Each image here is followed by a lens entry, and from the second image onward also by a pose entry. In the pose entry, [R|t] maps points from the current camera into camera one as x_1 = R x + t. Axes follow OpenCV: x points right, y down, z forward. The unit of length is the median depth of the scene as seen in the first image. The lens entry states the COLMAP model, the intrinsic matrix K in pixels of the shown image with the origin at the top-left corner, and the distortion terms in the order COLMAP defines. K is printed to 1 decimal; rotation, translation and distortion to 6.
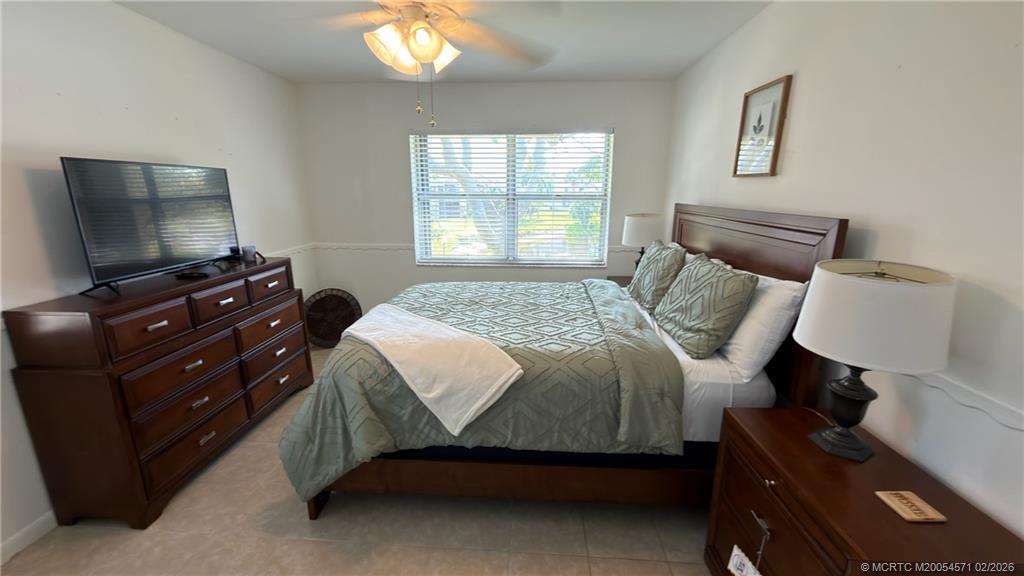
lens RADIAL K [[412.0, 0, 506.8], [0, 412.0, 284.2], [0, 0, 1]] dist [-0.000893, 0.000636]
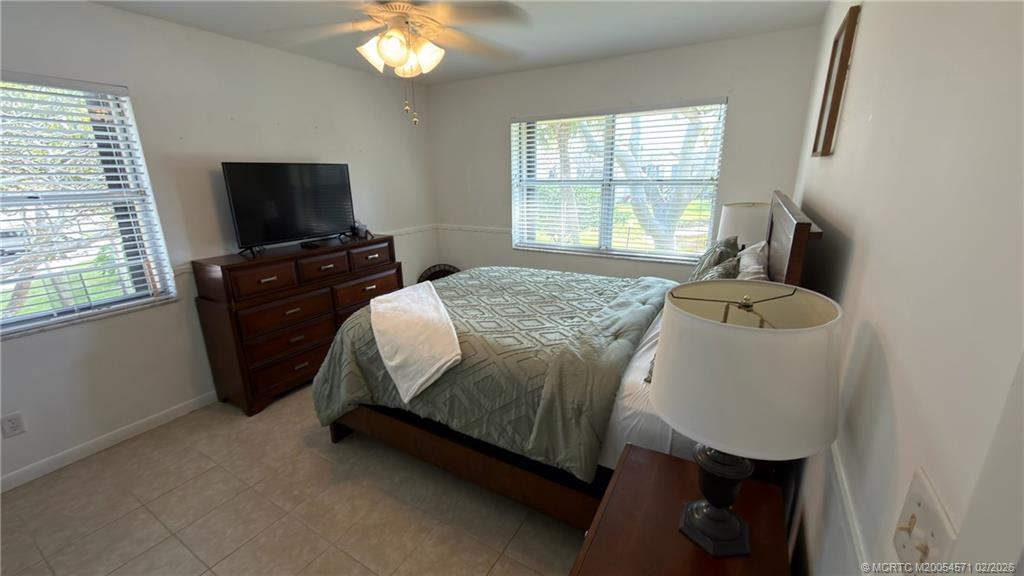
lens RADIAL K [[412.0, 0, 512.6], [0, 412.0, 284.3], [0, 0, 1]] dist [-0.000893, 0.000636]
pose [[0.885350, 0.103720, -0.453207, 0.559983], [-0.084096, 0.994445, 0.063303, -0.045888], [0.457255, -0.017933, 0.889155, 0.128321]]
